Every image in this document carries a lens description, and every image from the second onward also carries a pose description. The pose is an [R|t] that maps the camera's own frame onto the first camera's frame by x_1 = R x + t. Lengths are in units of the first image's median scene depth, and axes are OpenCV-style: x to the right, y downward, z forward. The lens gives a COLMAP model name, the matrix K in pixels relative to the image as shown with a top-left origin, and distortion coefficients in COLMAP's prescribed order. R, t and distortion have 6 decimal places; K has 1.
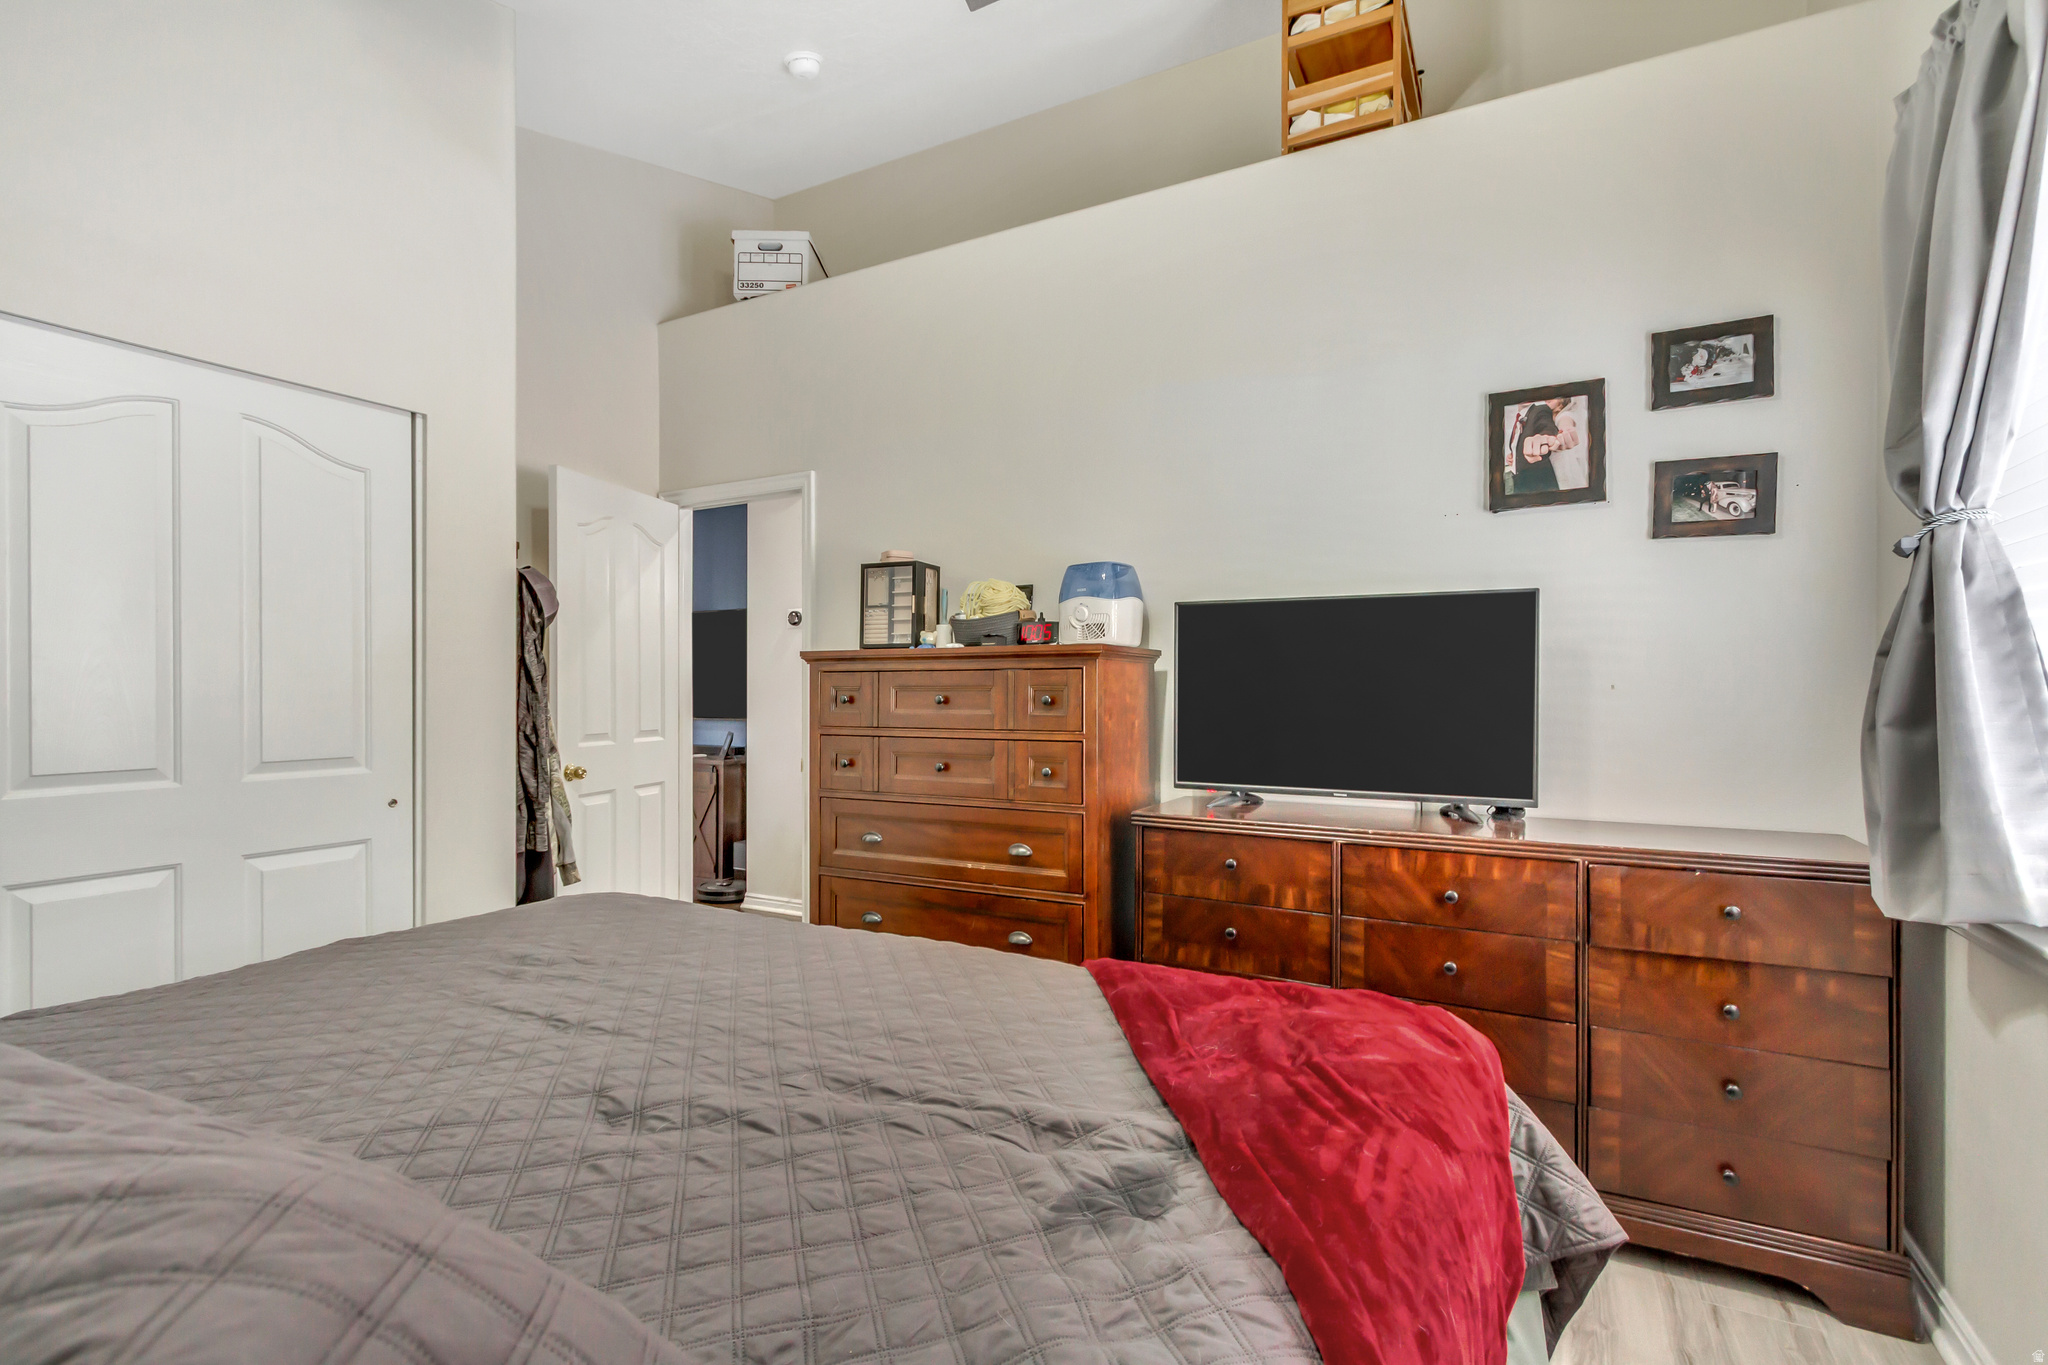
lens RADIAL K [[941.8, 0, 1023.1], [0, 941.8, 688.6], [0, 0, 1]] dist [0.003935, -0.001170]
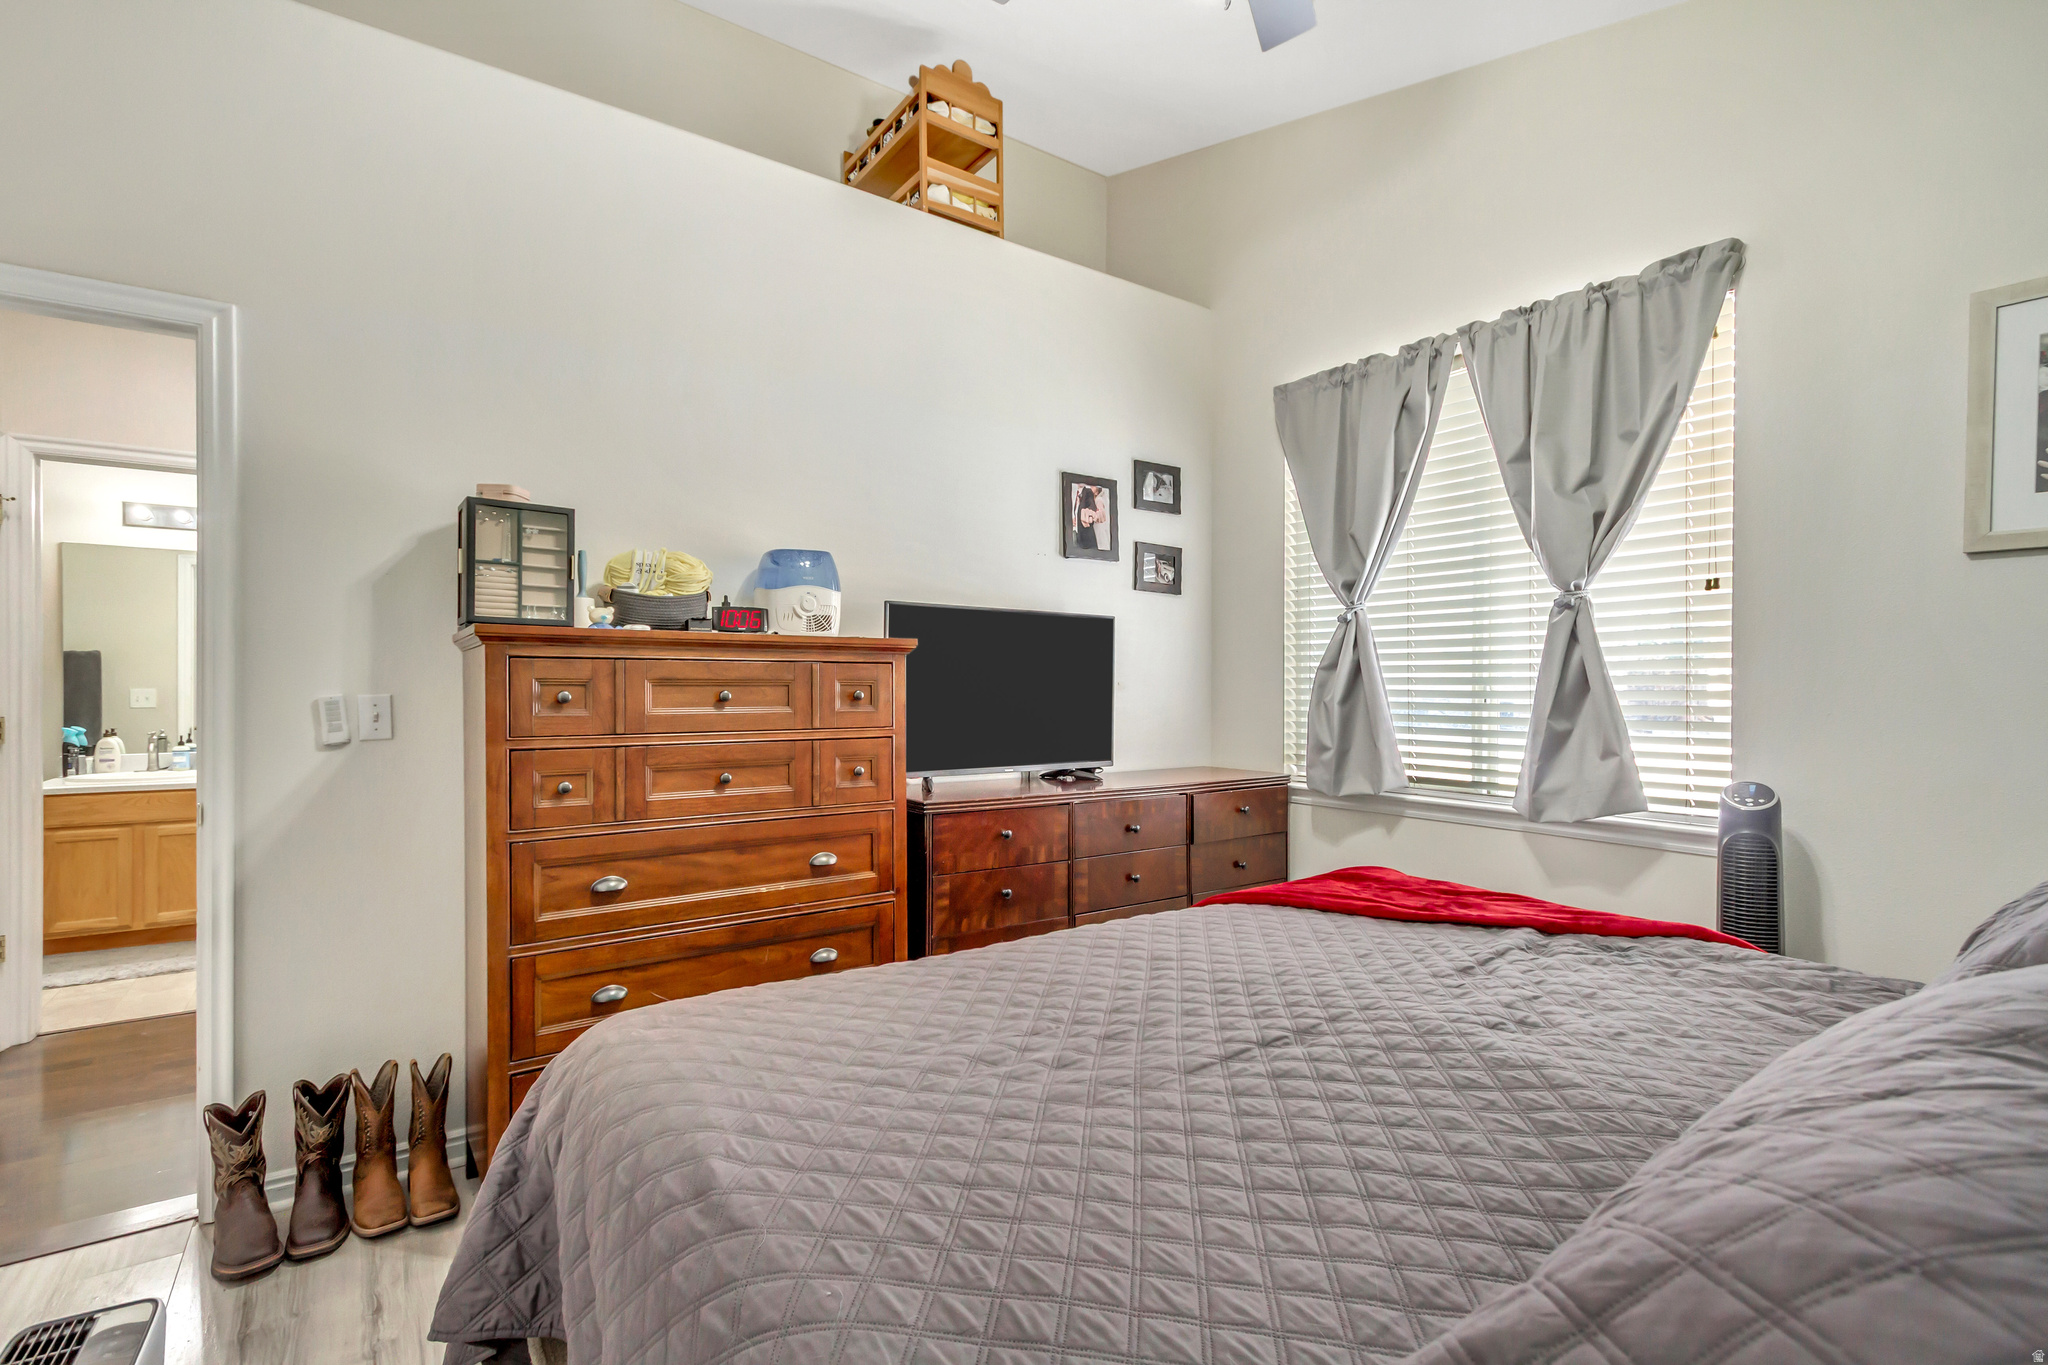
lens RADIAL K [[941.8, 0, 1023.1], [0, 941.8, 688.6], [0, 0, 1]] dist [0.003935, -0.001170]
pose [[0.440805, -0.000953, 0.897602, -0.763669], [-0.004040, 0.999987, 0.003046, 0.002029], [-0.897594, -0.004969, 0.440795, 0.437908]]
